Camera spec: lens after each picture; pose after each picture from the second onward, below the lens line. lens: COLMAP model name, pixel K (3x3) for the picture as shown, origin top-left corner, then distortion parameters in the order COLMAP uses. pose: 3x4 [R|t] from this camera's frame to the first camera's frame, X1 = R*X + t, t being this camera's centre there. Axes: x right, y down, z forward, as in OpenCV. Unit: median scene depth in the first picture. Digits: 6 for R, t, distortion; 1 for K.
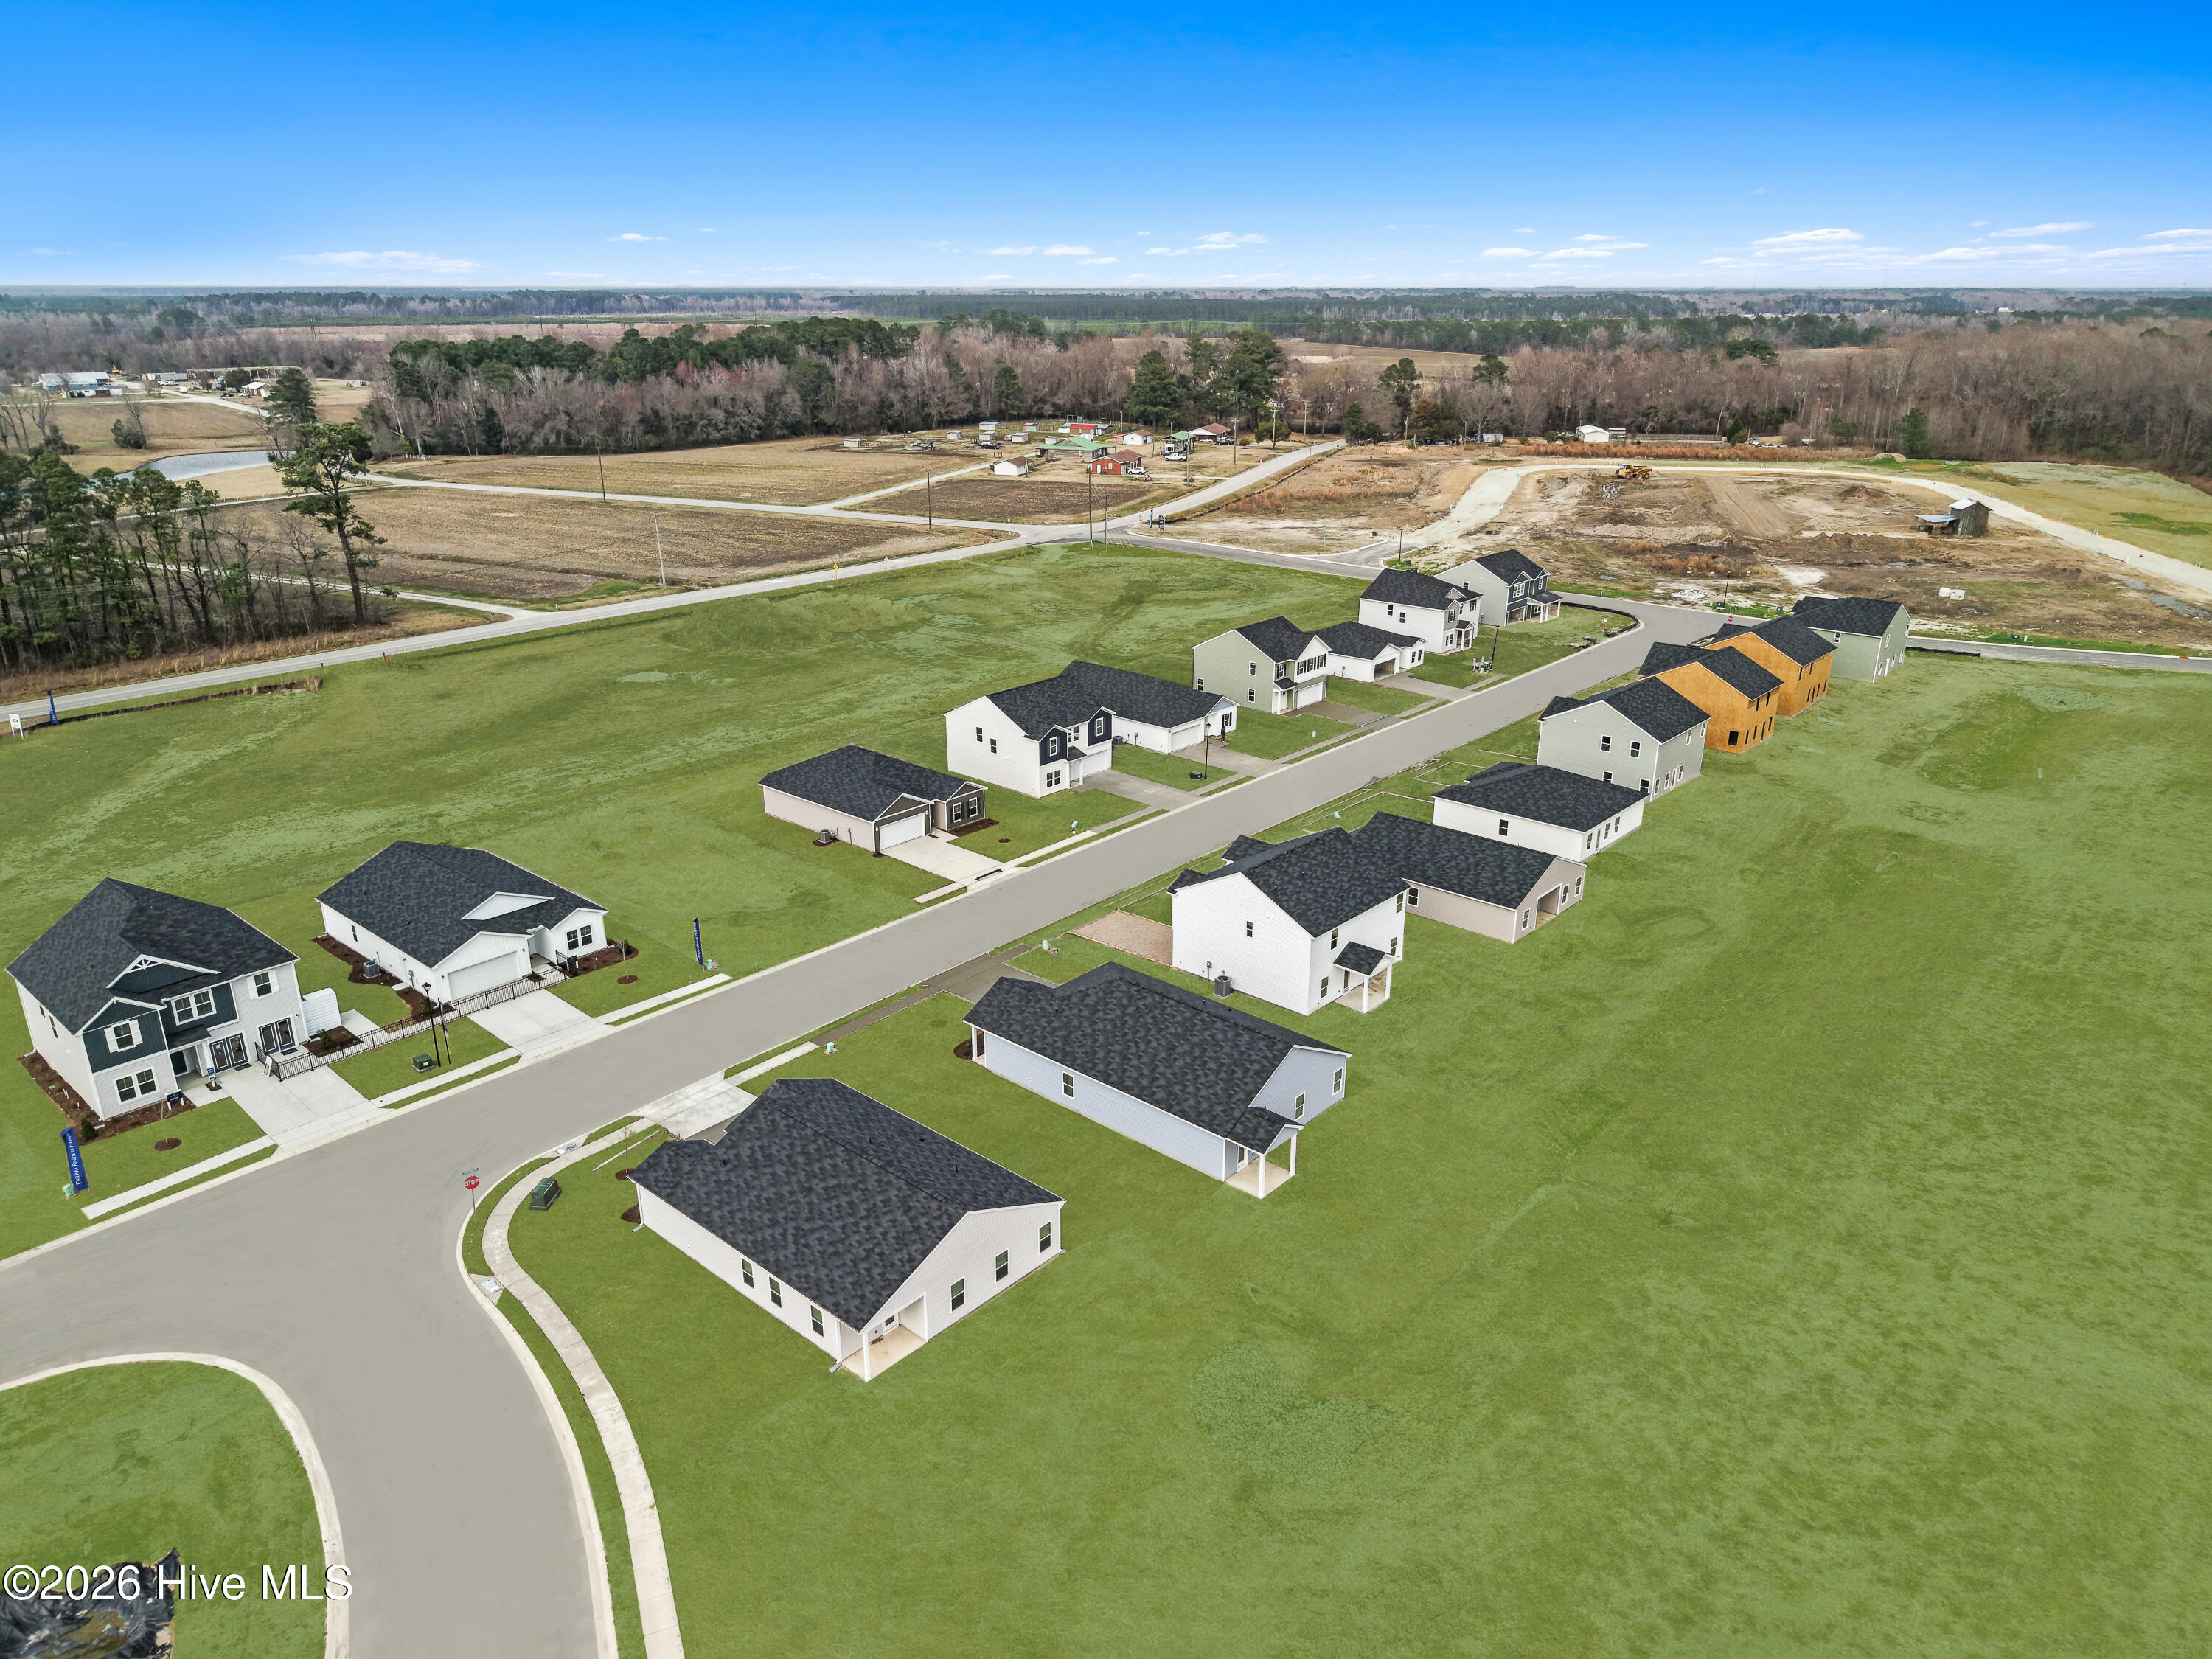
lens RADIAL K [[1472.8, 0, 1113.3], [0, 1472.8, 834.3], [0, 0, 1]] dist [0.014883, -0.022441]
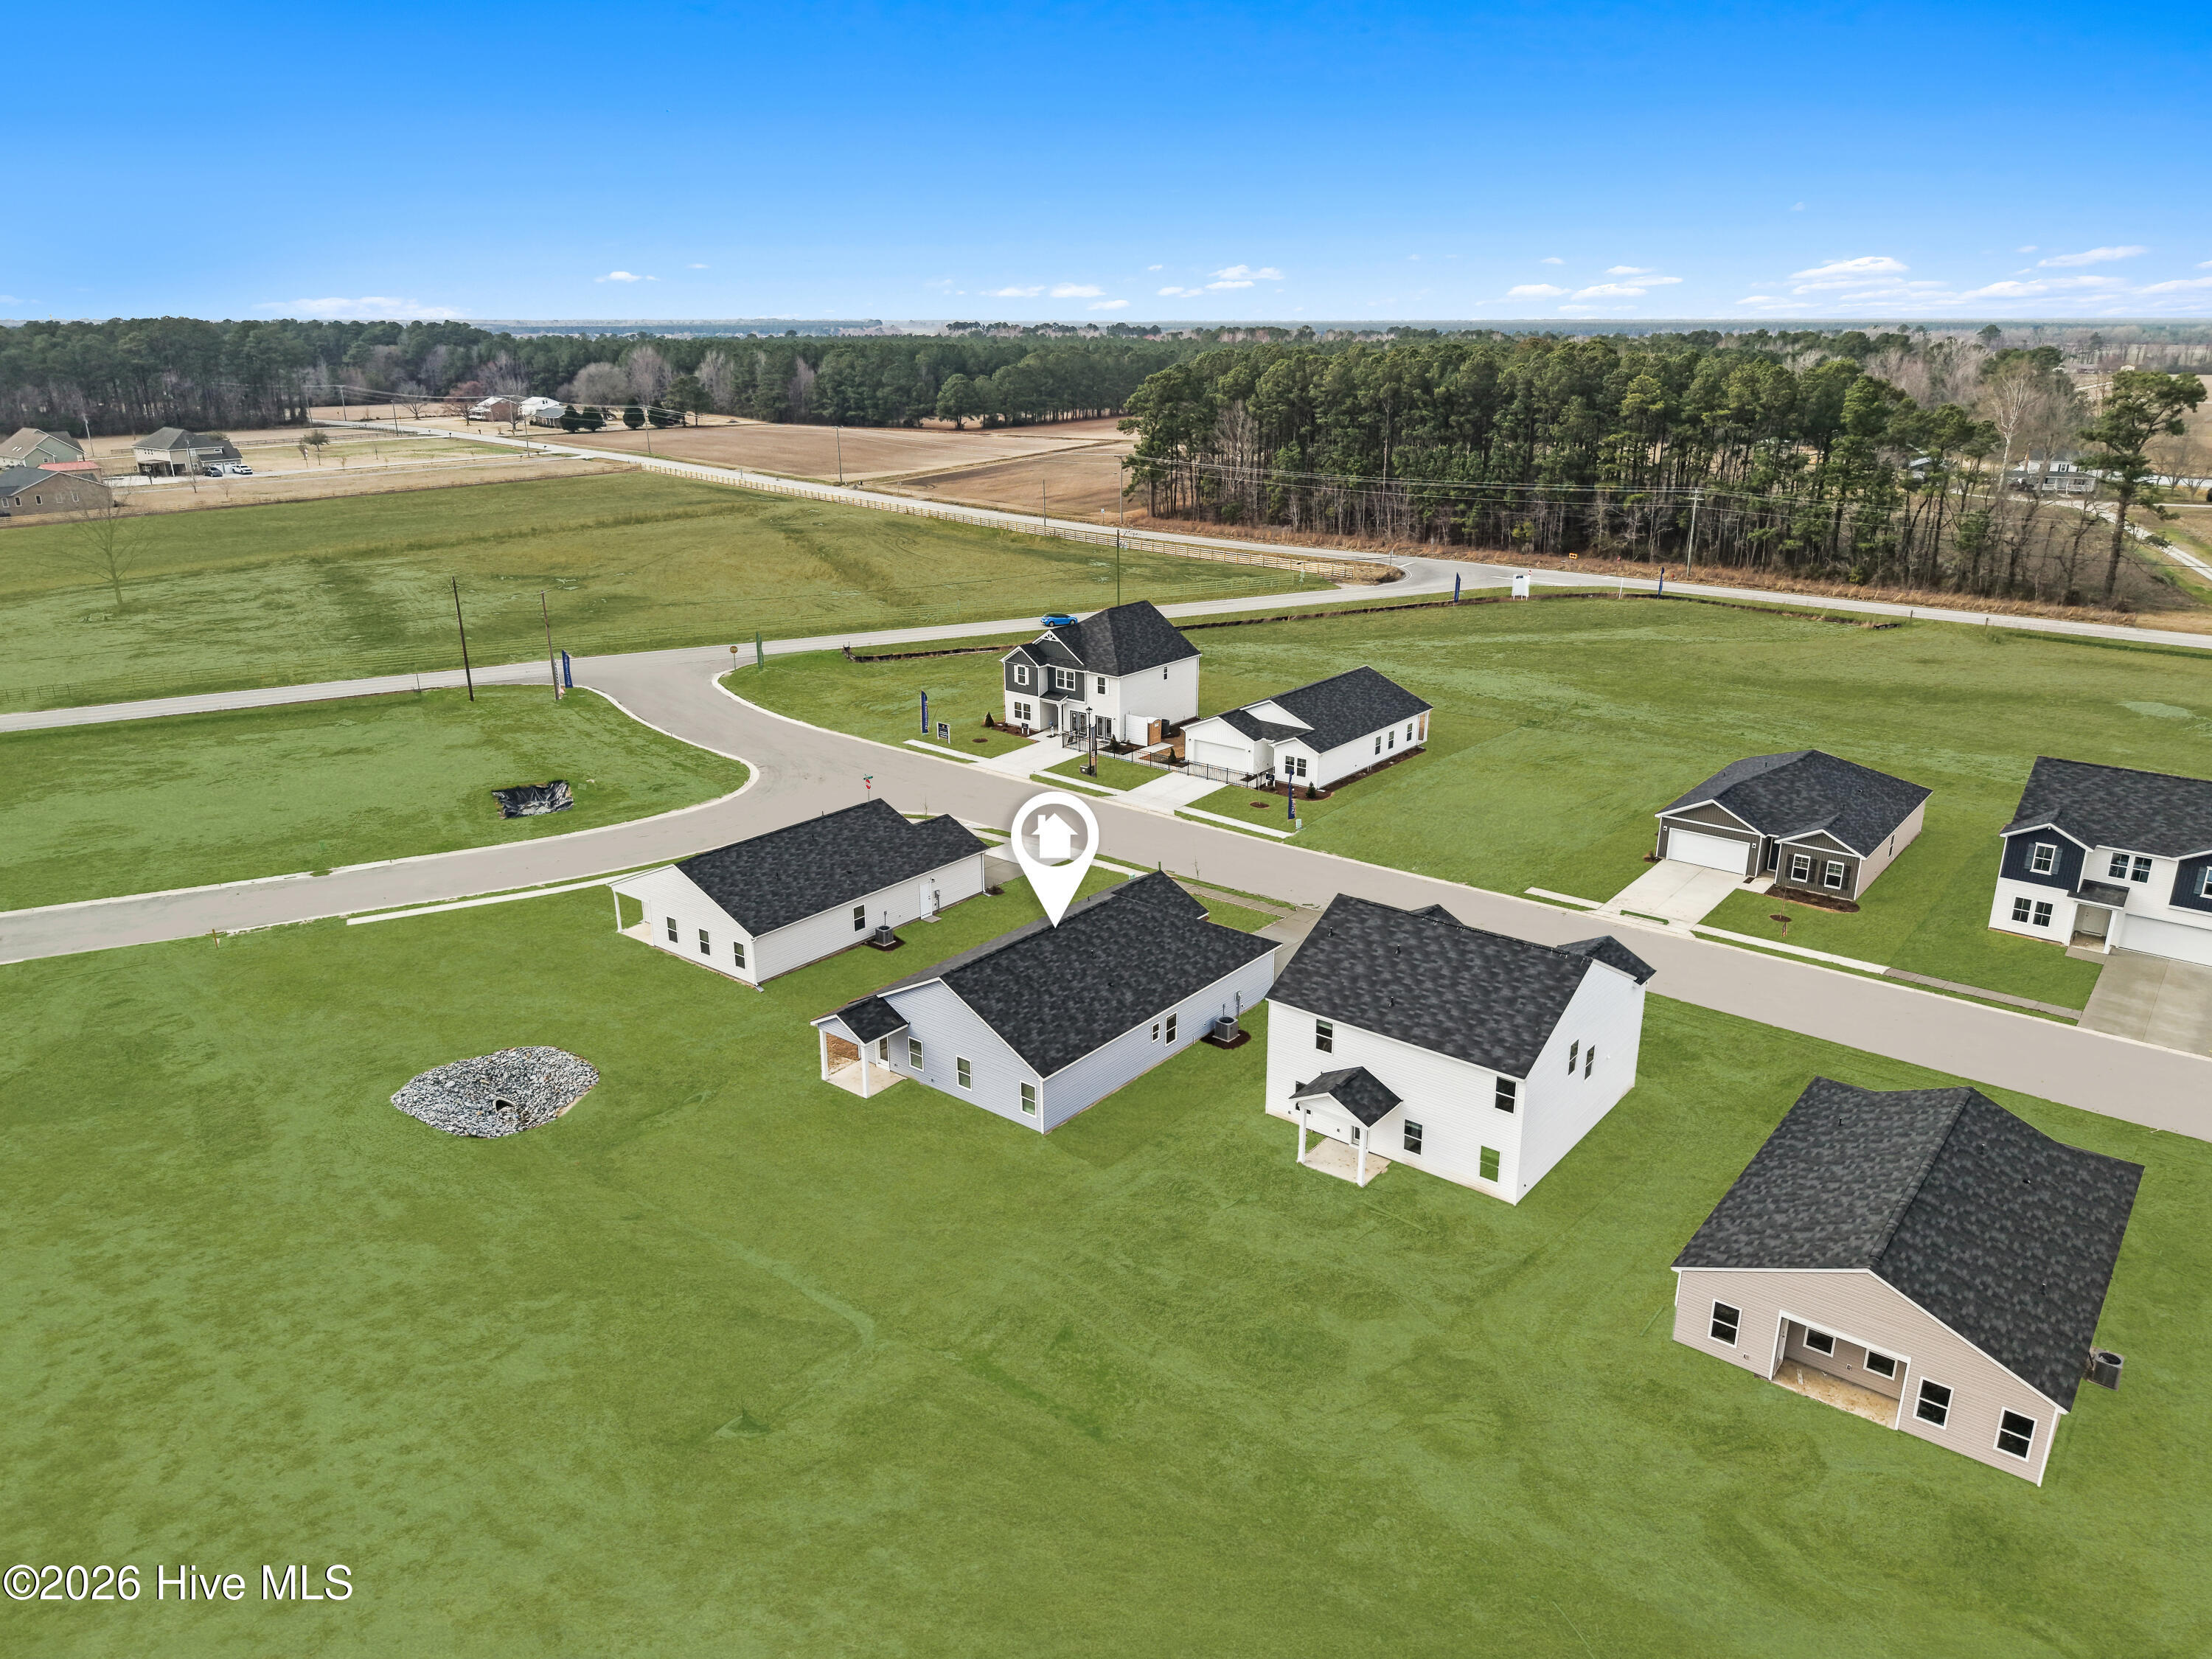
lens RADIAL K [[1512.9, 0, 1110.0], [0, 1512.9, 826.6], [0, 0, 1]] dist [0.038793, -0.057138]
pose [[0.049742, 0.313285, -0.948356, 0.643001], [-0.341839, 0.897524, 0.278563, -0.140769], [0.938441, 0.310329, 0.151737, 0.678240]]
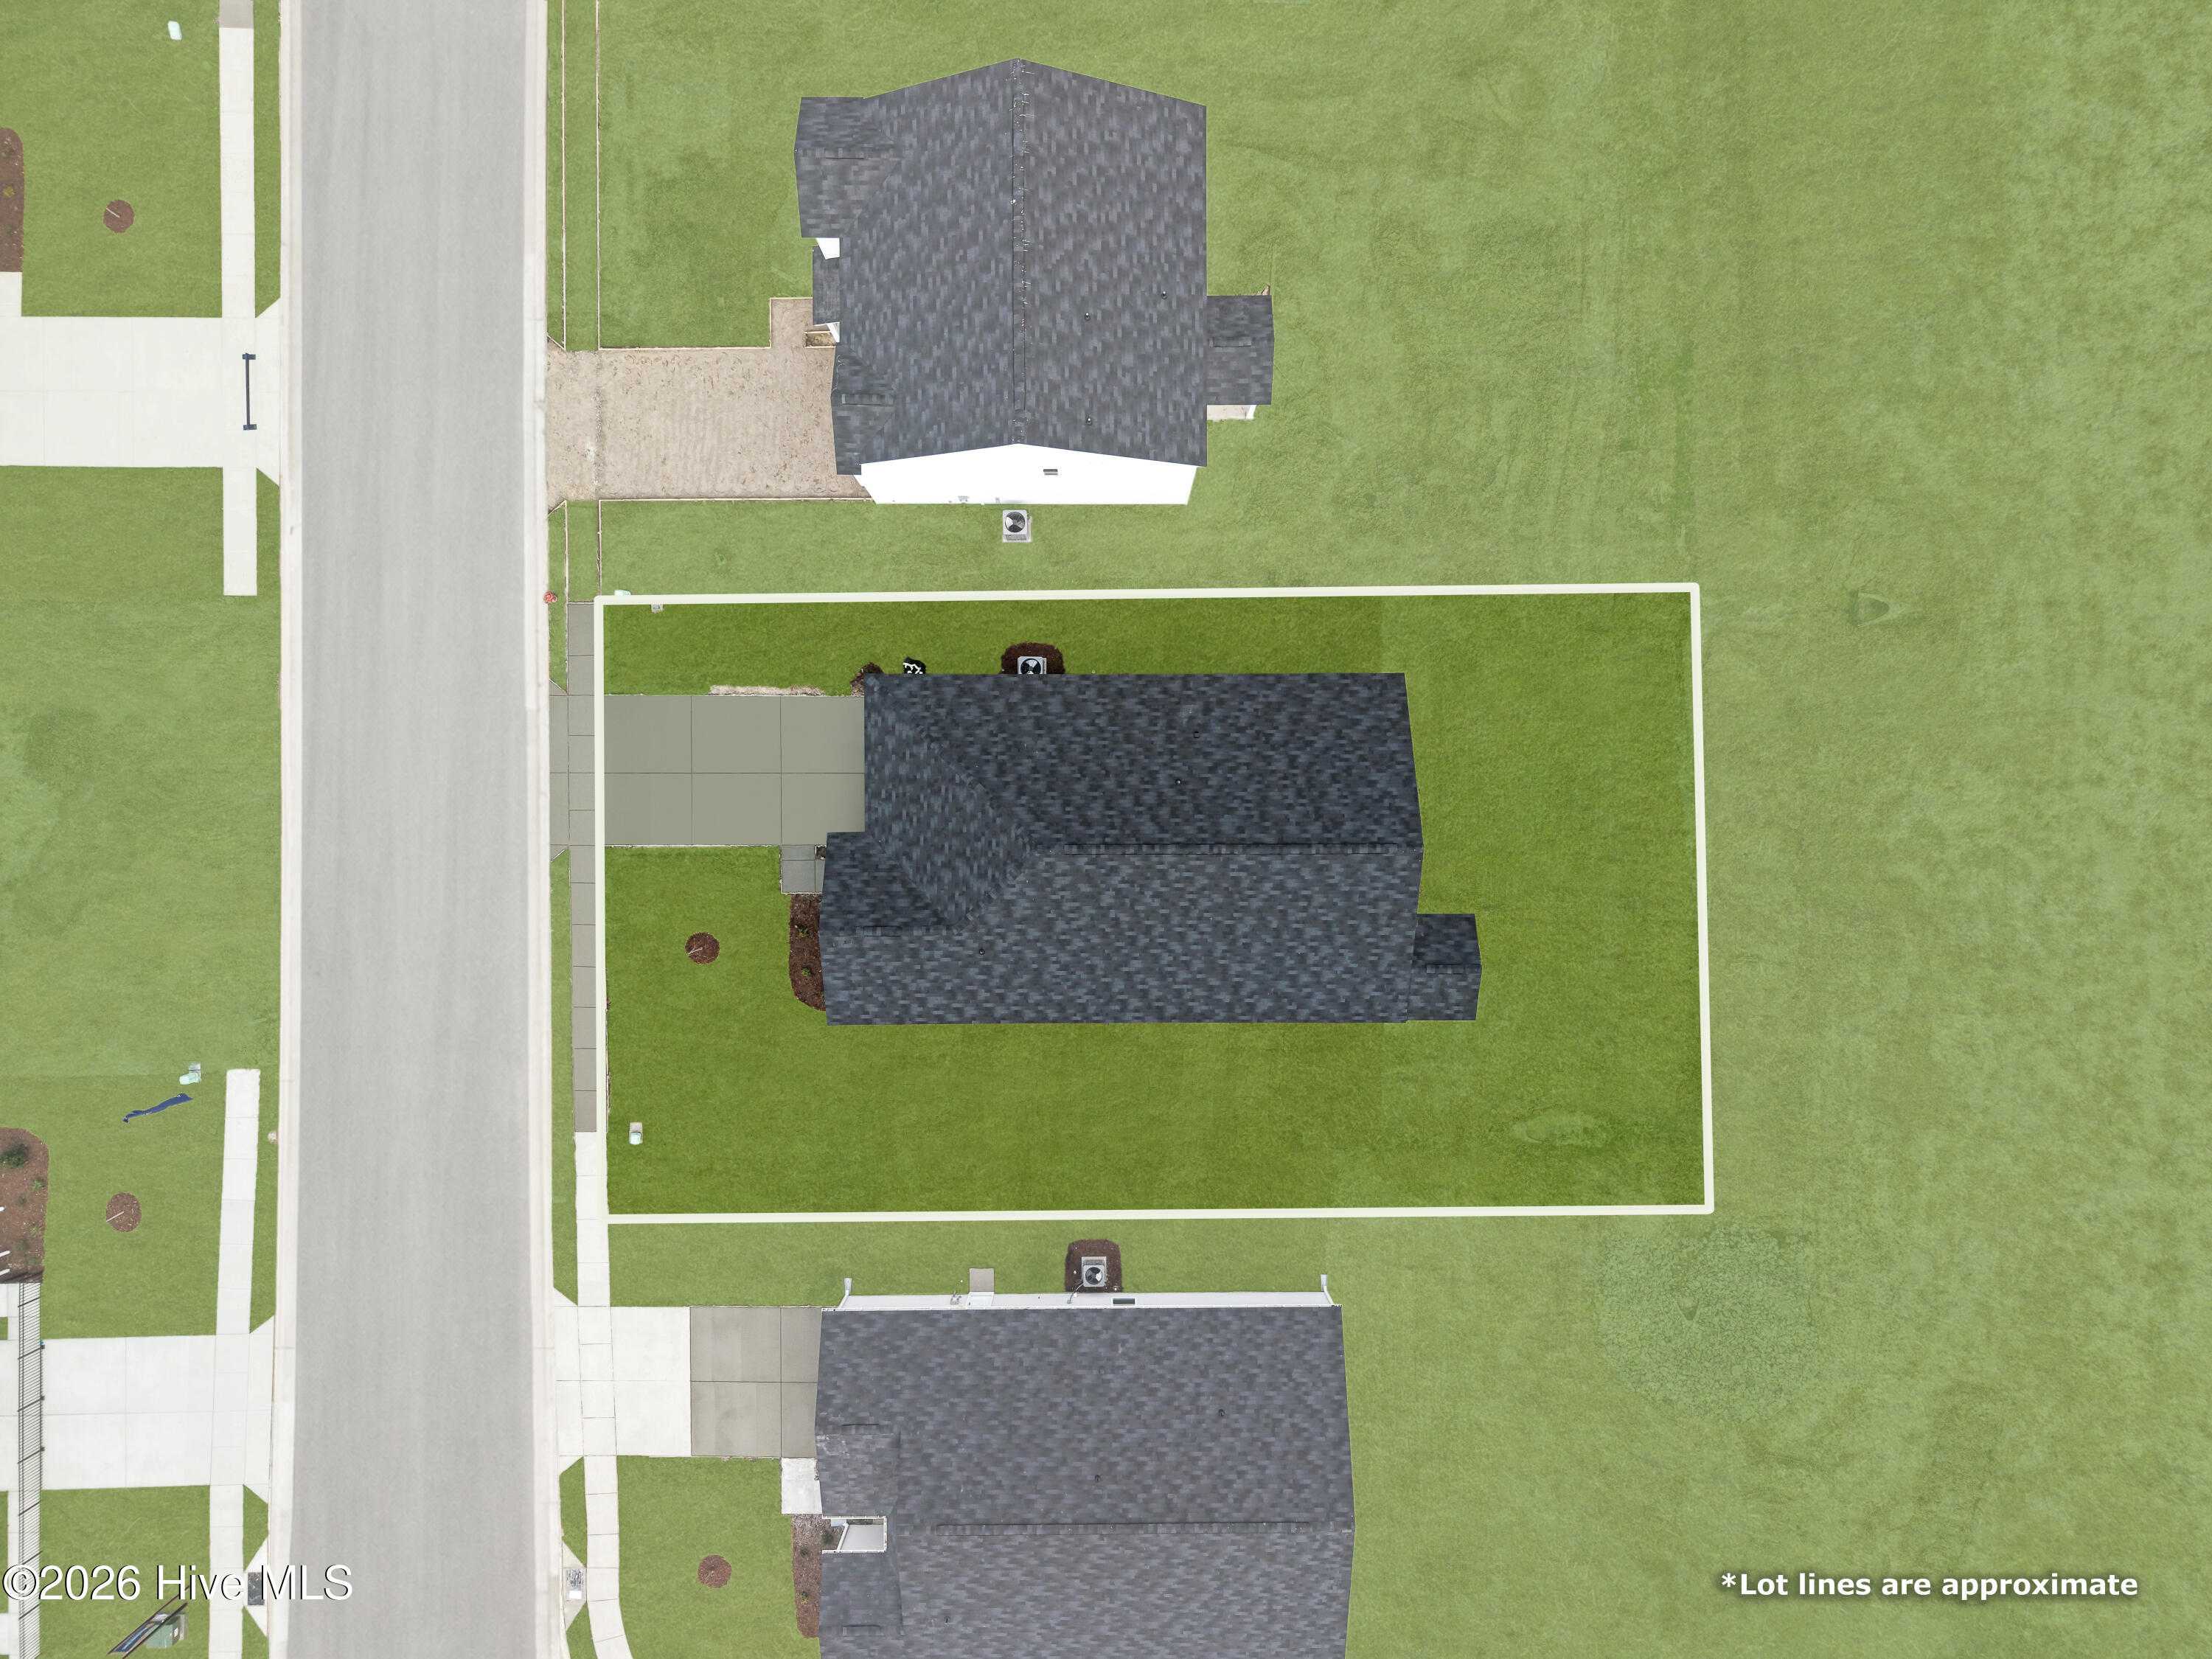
lens RADIAL K [[1512.9, 0, 1110.0], [0, 1512.9, 826.6], [0, 0, 1]] dist [0.038793, -0.057138]
pose [[0.747719, -0.664002, 0.004145, 0.022150], [0.224077, 0.258194, 0.939747, -0.339295], [-0.625065, -0.701738, 0.341844, 0.632974]]
